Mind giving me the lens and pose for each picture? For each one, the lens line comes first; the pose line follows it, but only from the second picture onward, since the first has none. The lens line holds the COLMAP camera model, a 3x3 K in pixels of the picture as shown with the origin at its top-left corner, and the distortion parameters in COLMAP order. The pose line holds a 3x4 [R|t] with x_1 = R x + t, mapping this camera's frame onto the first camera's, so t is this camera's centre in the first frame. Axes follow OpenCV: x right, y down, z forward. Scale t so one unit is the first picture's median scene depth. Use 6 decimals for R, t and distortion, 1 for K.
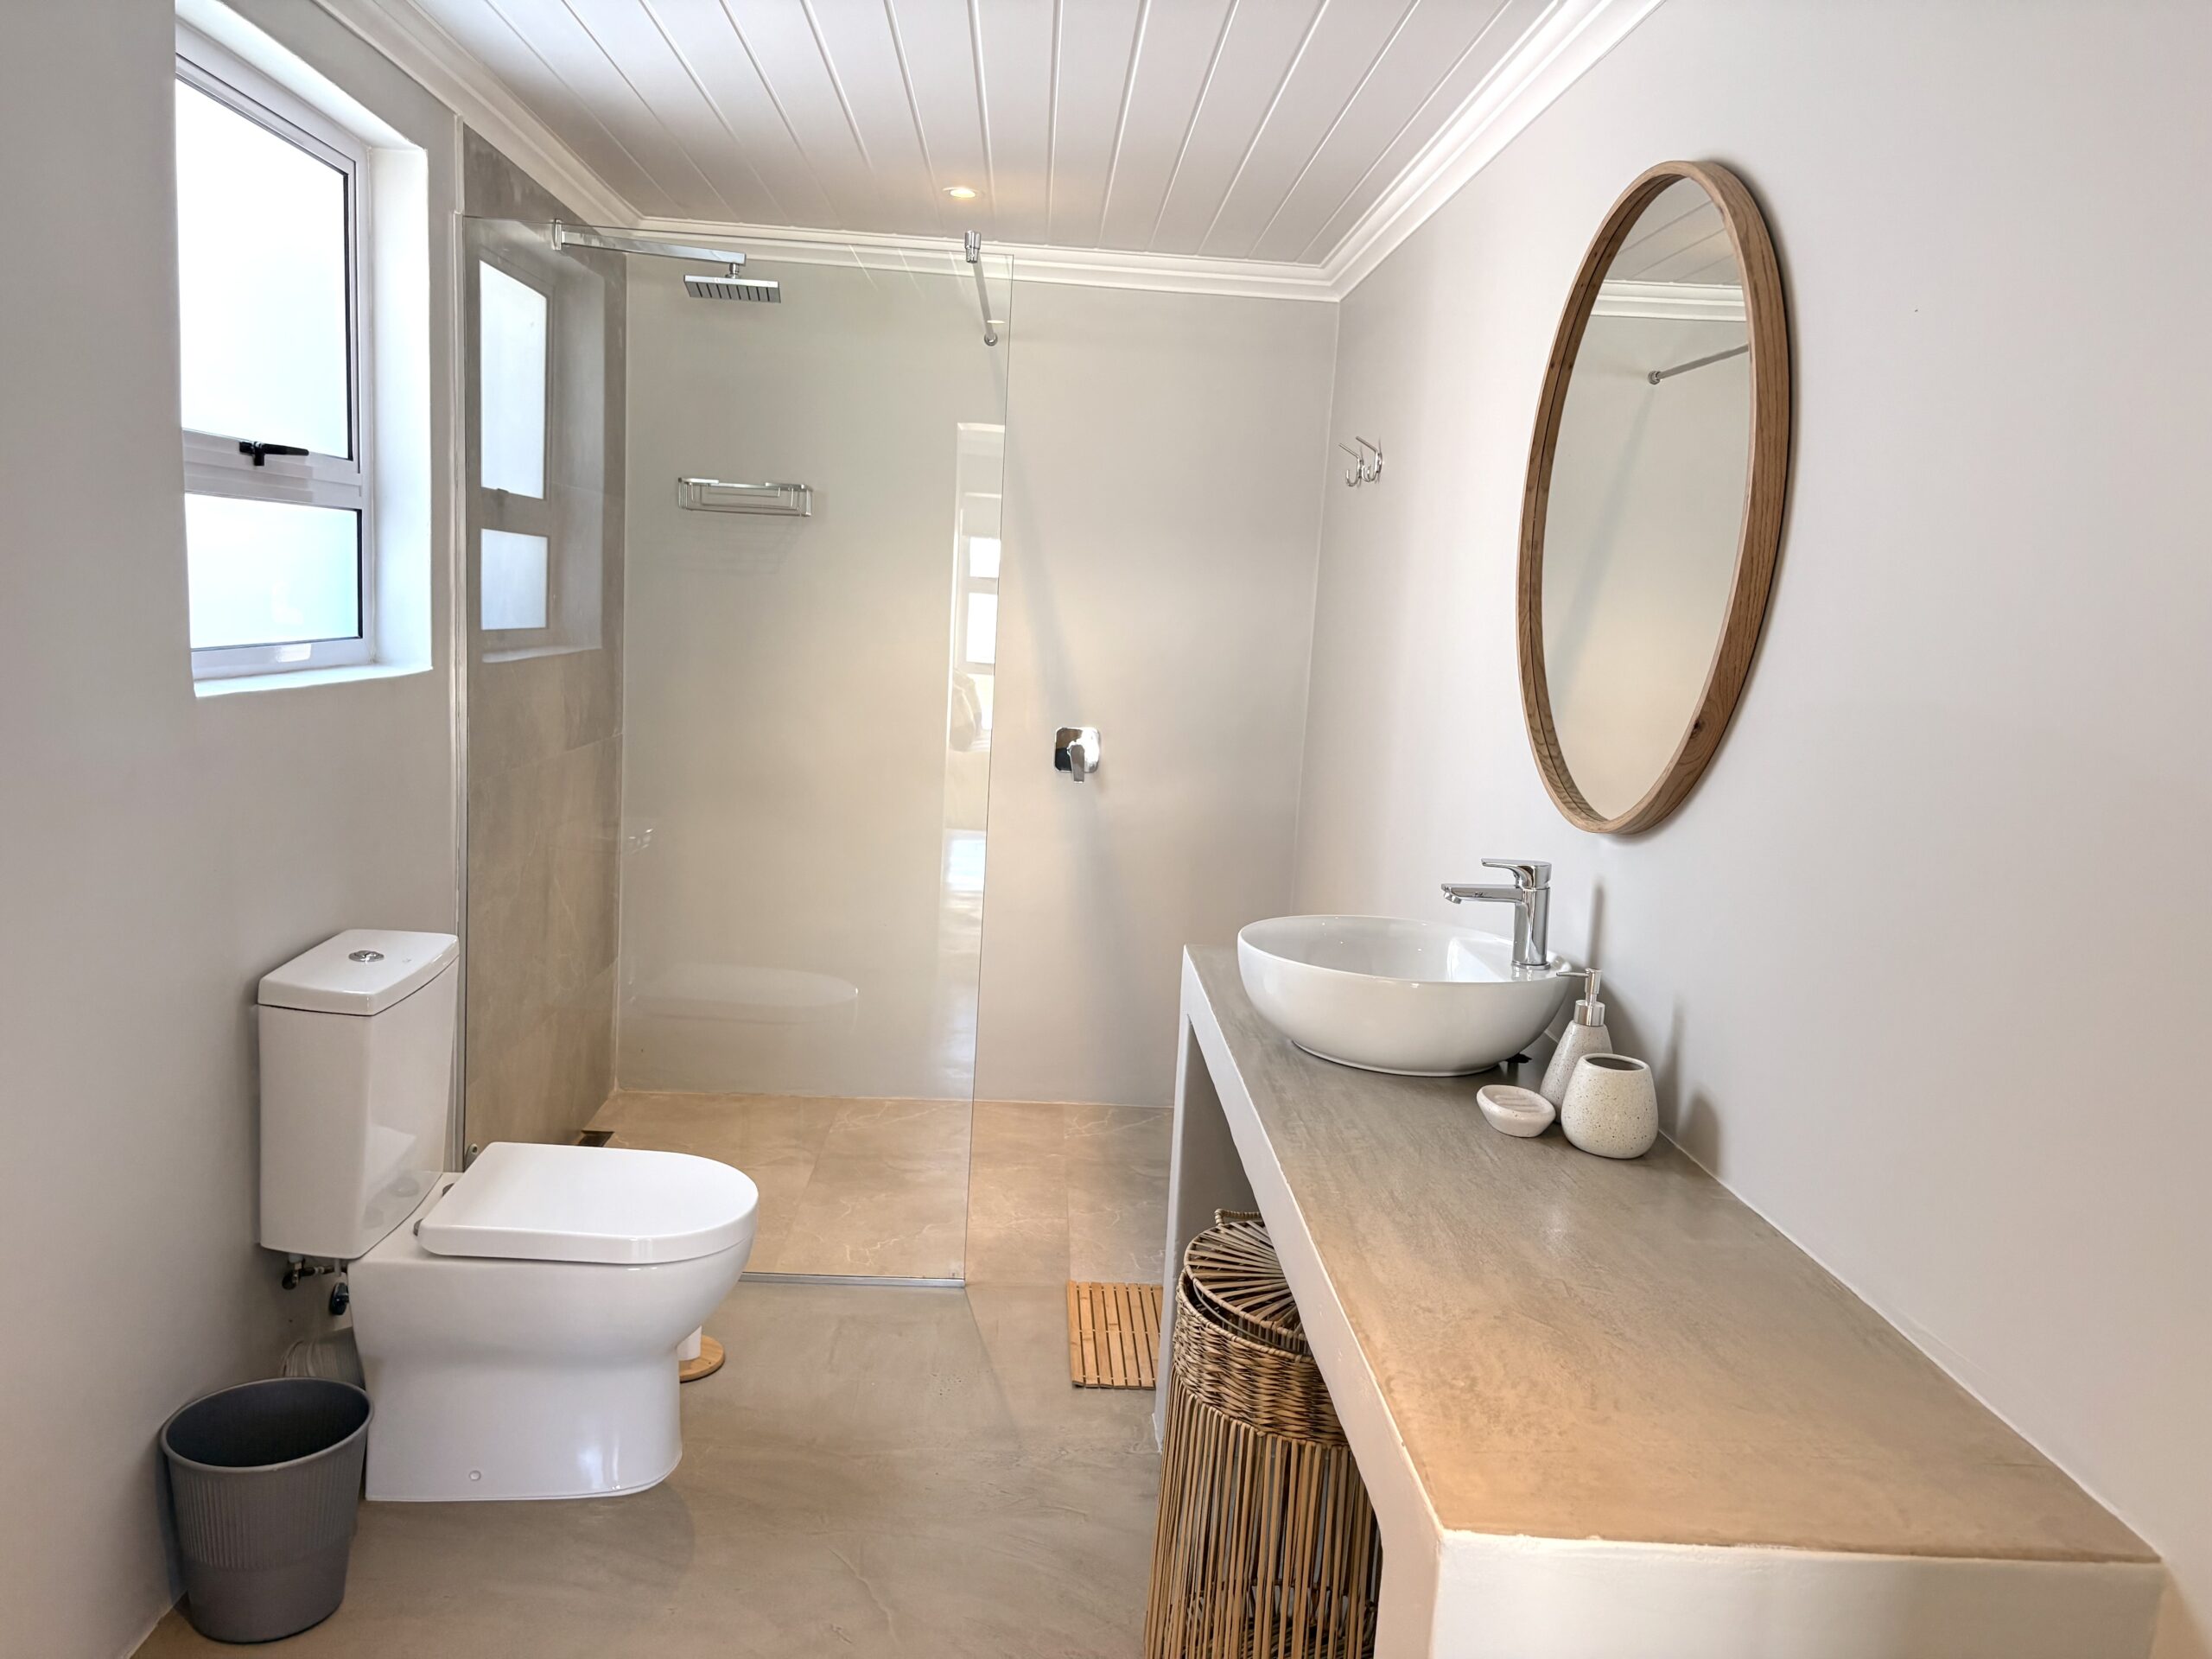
lens RADIAL K [[1725.4, 0, 1105.2], [0, 1725.4, 826.0], [0, 0, 1]] dist [0.038032, -0.034196]
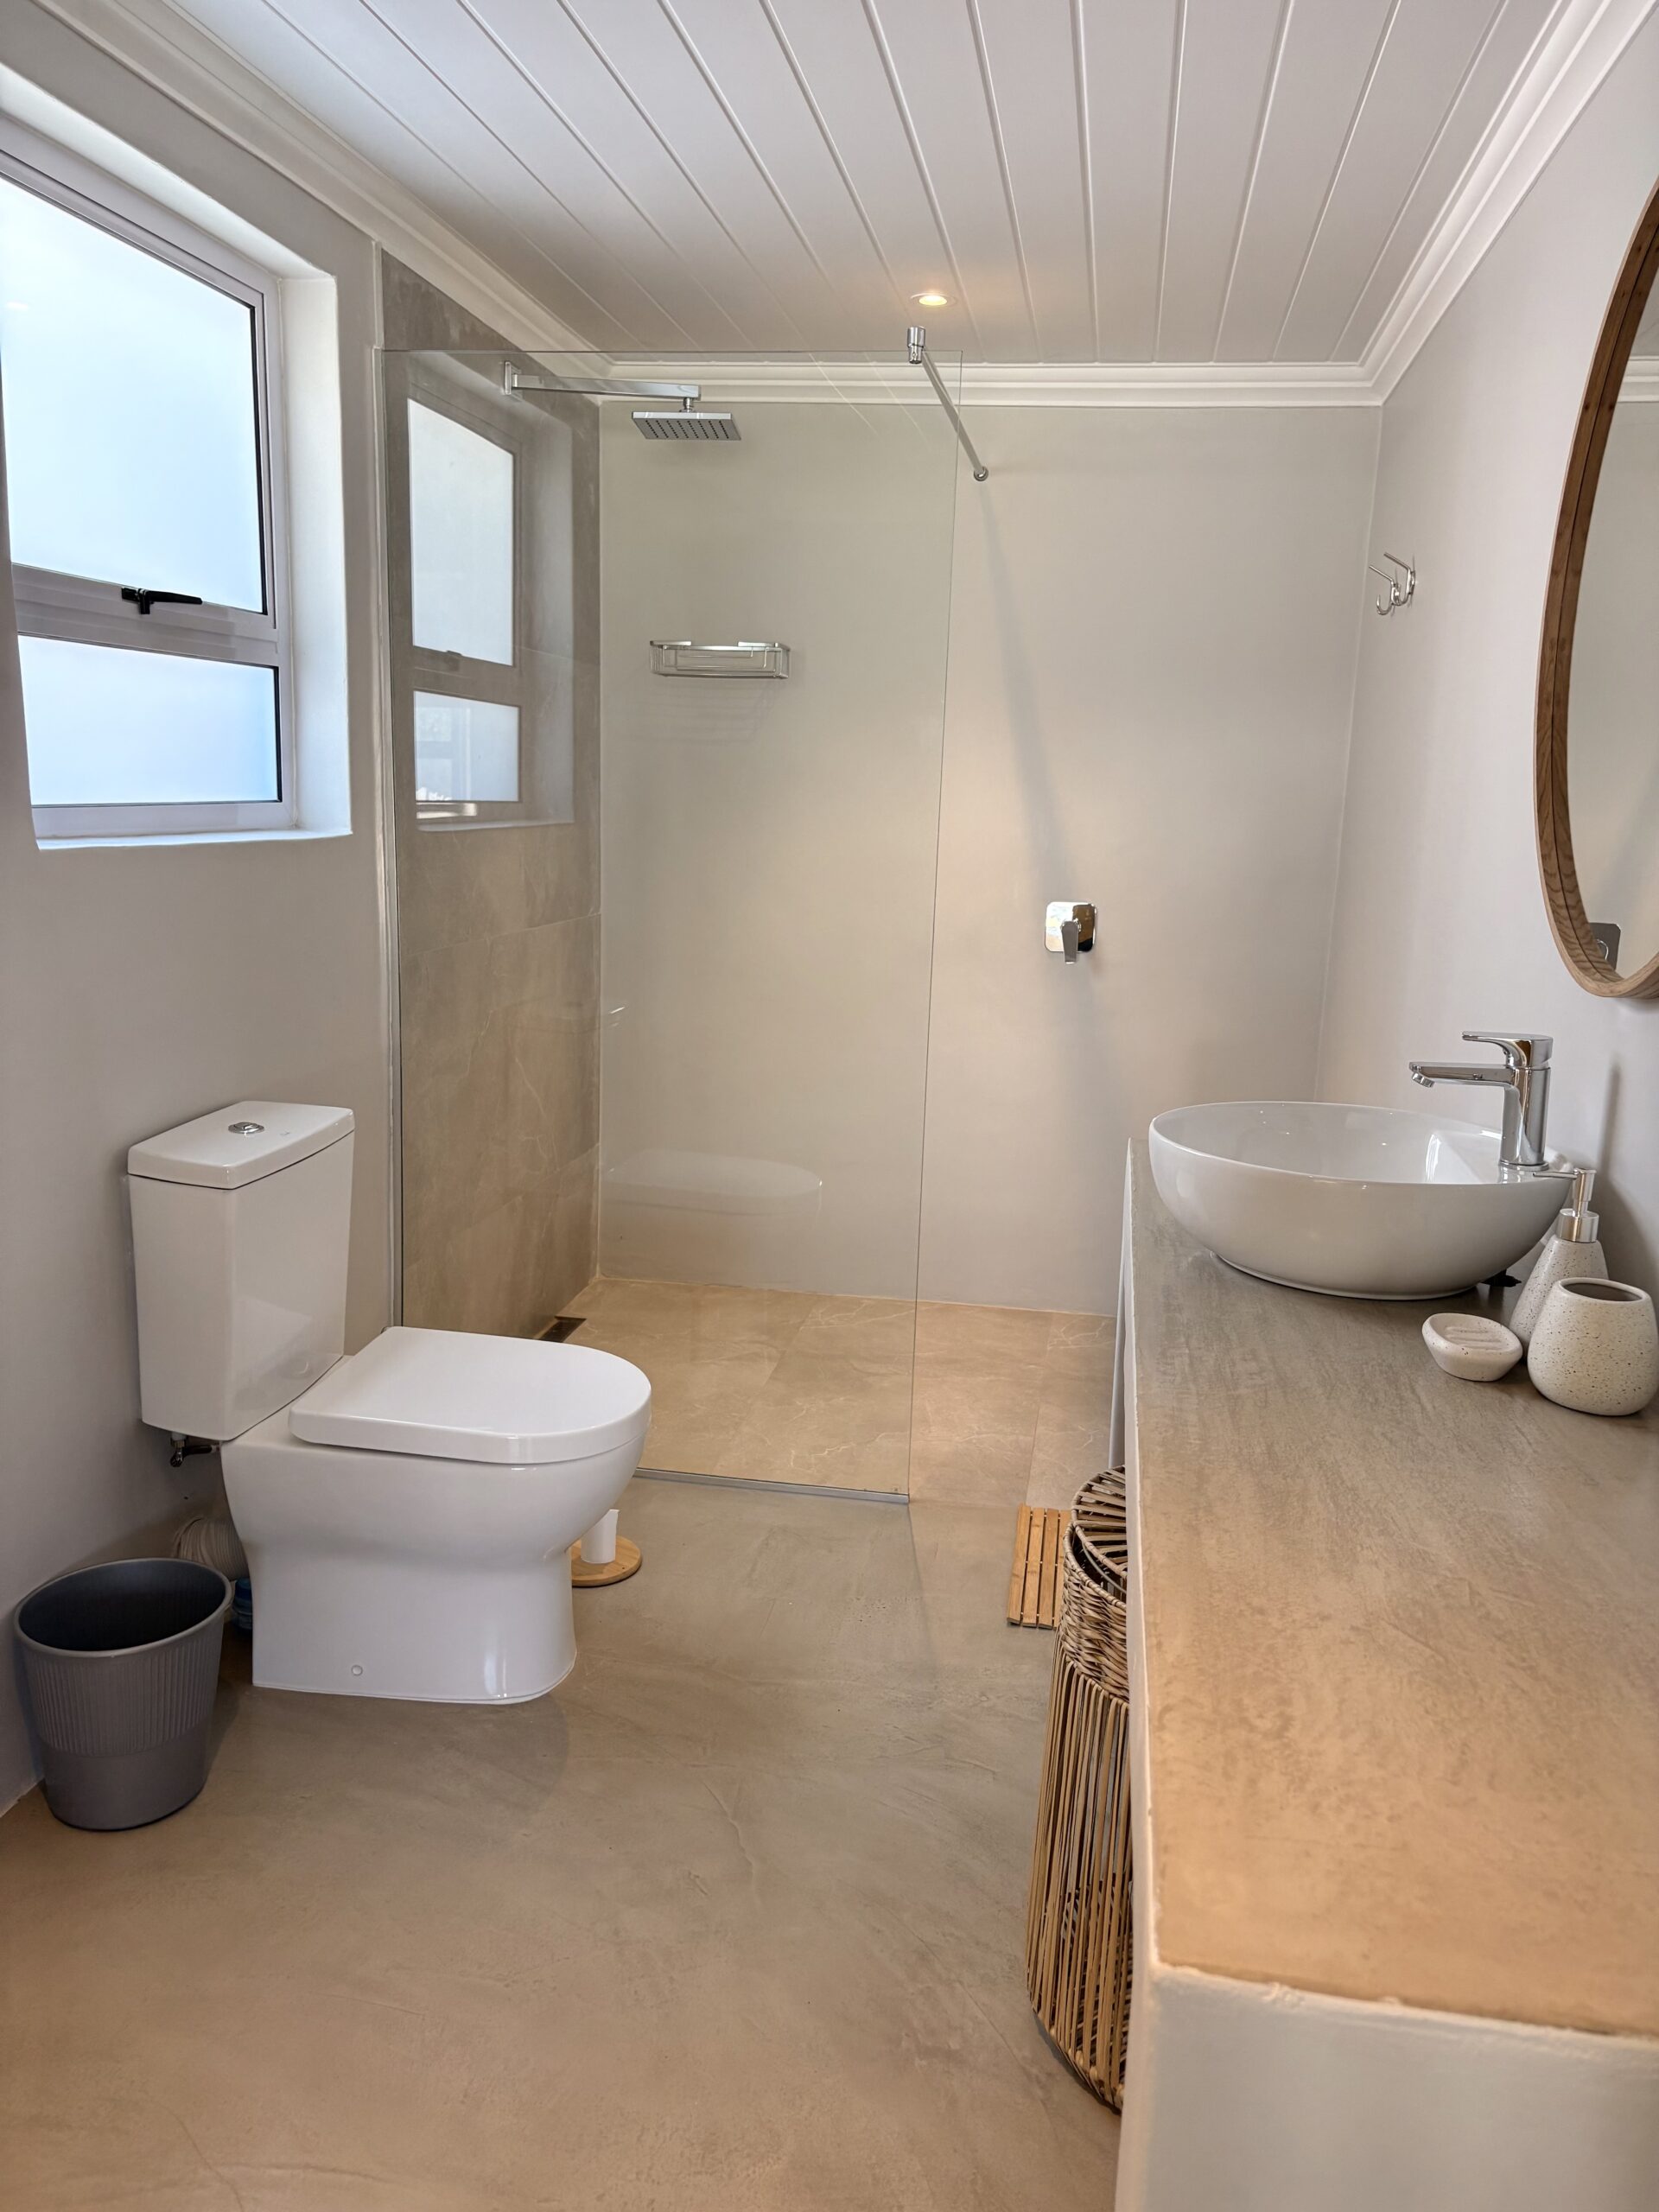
lens RADIAL K [[1725.4, 0, 827.7], [0, 1725.4, 1107.3], [0, 0, 1]] dist [0.038032, -0.034196]
pose [[0.978376, 0.017606, -0.206085, 0.084120], [-0.008038, 0.998854, 0.047173, 0.016078], [0.206679, -0.044497, 0.977396, 0.133011]]
